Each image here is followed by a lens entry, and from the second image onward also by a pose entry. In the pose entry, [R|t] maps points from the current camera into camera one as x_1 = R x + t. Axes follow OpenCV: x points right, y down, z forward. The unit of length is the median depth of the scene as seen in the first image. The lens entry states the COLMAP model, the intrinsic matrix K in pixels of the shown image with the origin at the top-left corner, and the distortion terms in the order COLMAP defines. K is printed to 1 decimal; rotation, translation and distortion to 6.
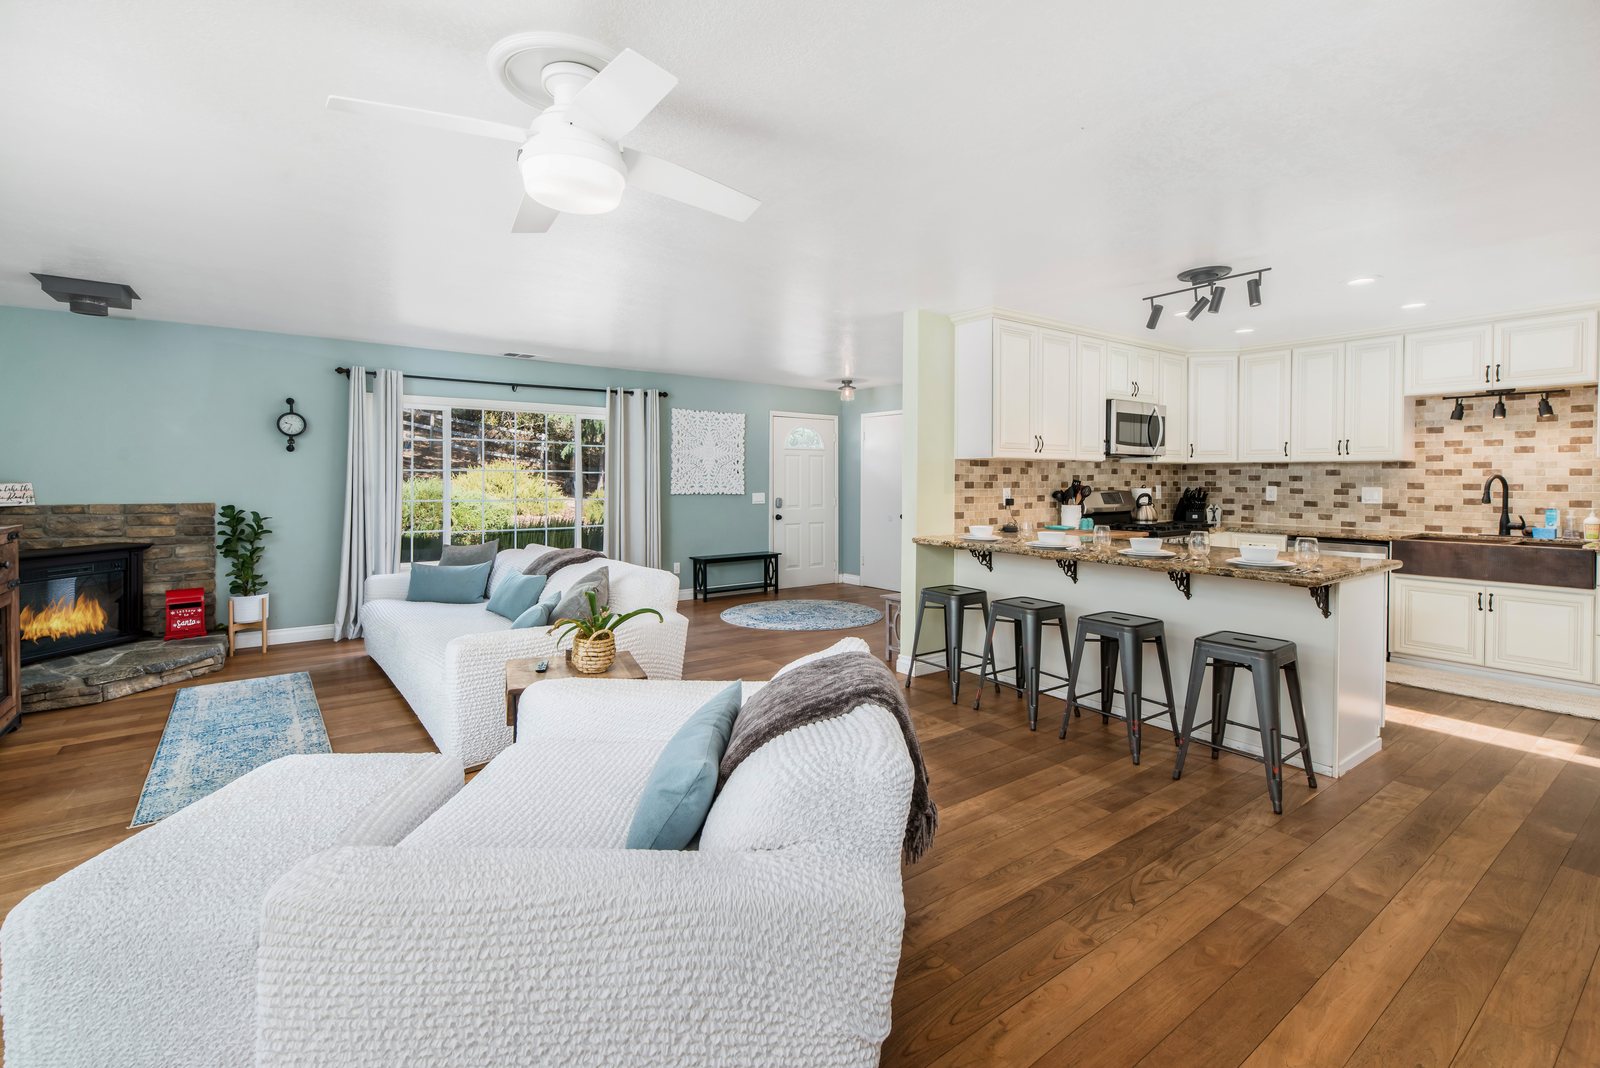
lens RADIAL K [[731.7, 0, 806.7], [0, 731.7, 482.8], [0, 0, 1]] dist [0.016401, -0.000943]
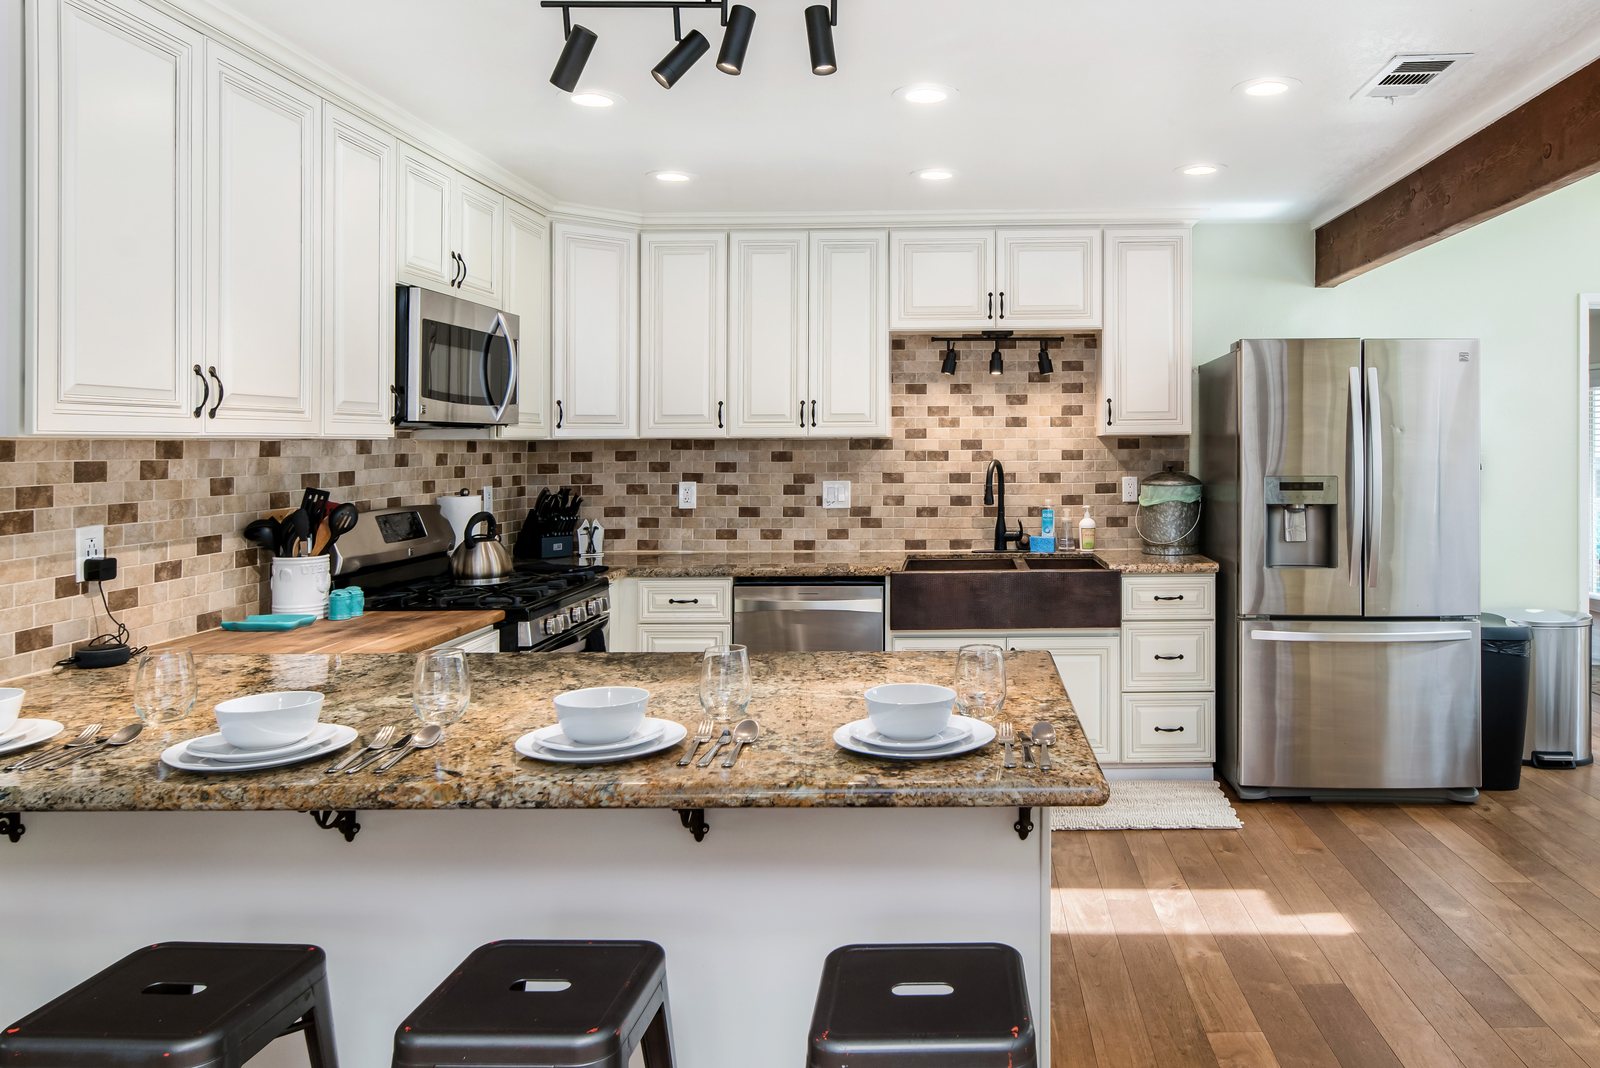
lens RADIAL K [[1099.0, 0, 930.1], [0, 1099.0, 428.5], [0, 0, 1]] dist [0.022275, -0.000255]
pose [[0.616897, 0.003025, 0.787038, 0.115286], [0.013693, 0.999800, -0.014576, -0.023217], [-0.786925, 0.019769, 0.616732, 0.404377]]
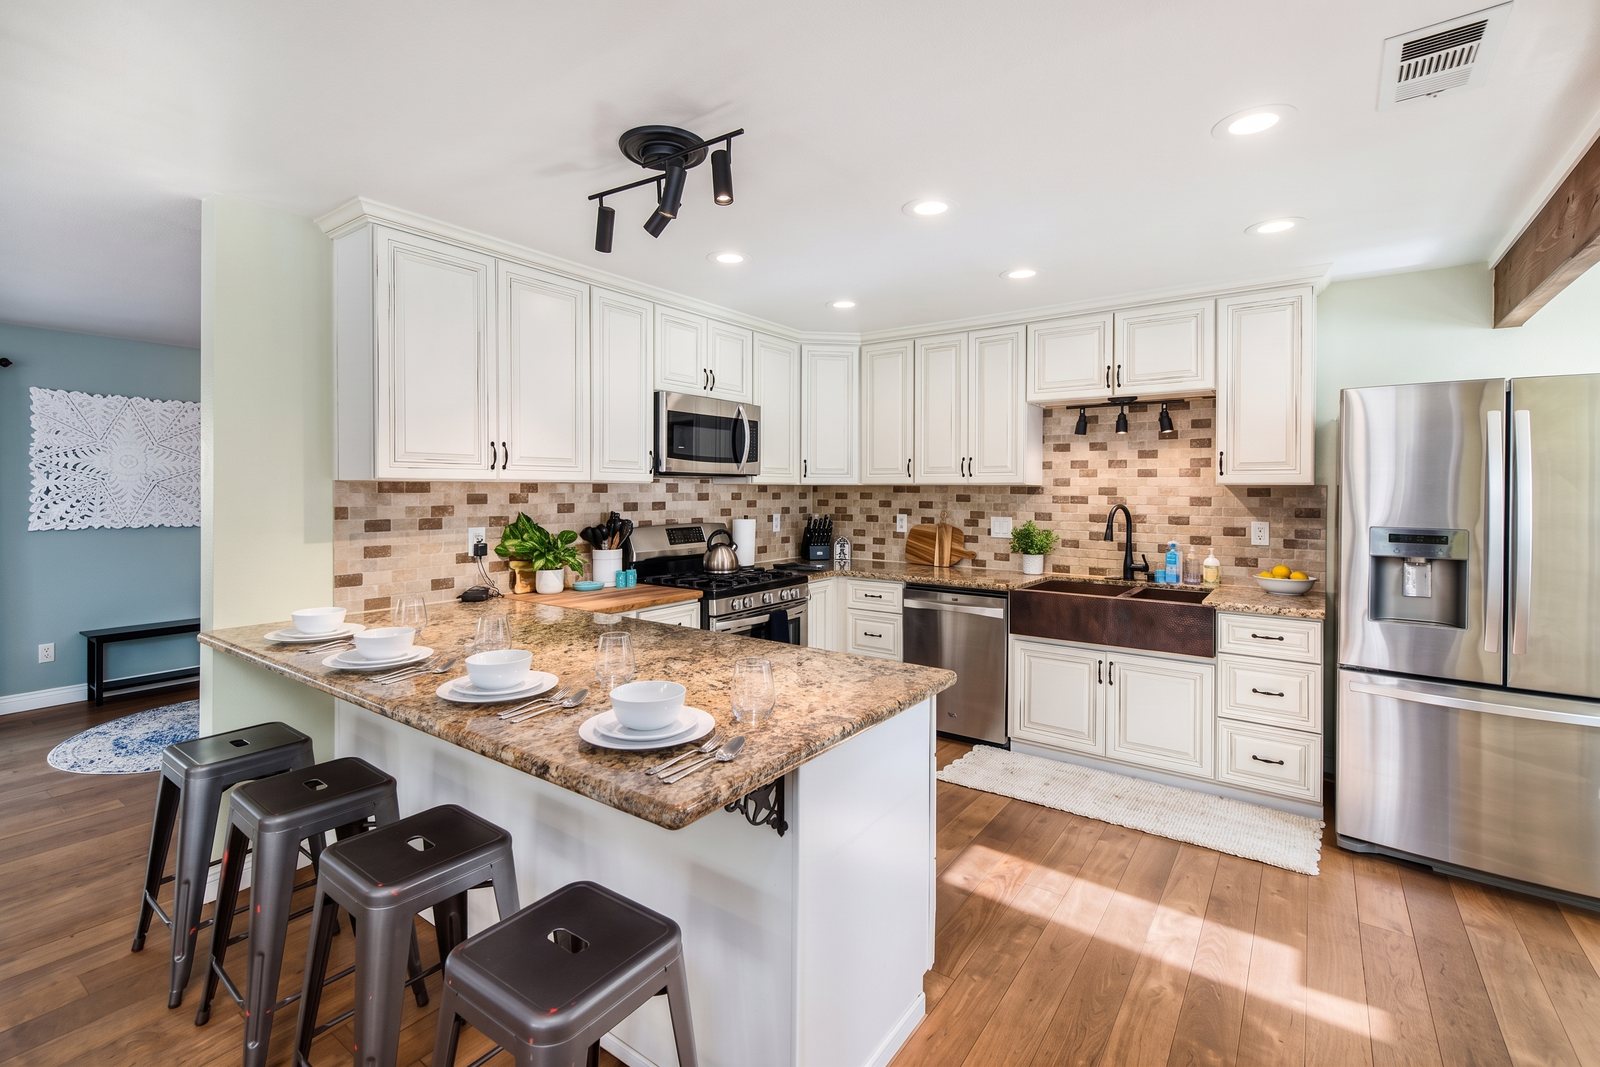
lens RADIAL K [[698.9, 0, 832.2], [0, 698.9, 483.2], [0, 0, 1]] dist [0.014921, 0.000217]
pose [[0.949997, 0.004303, 0.312229, 0.366562], [-0.000260, 0.999916, -0.012989, -0.021785], [-0.312259, 0.012259, 0.949918, 0.347171]]
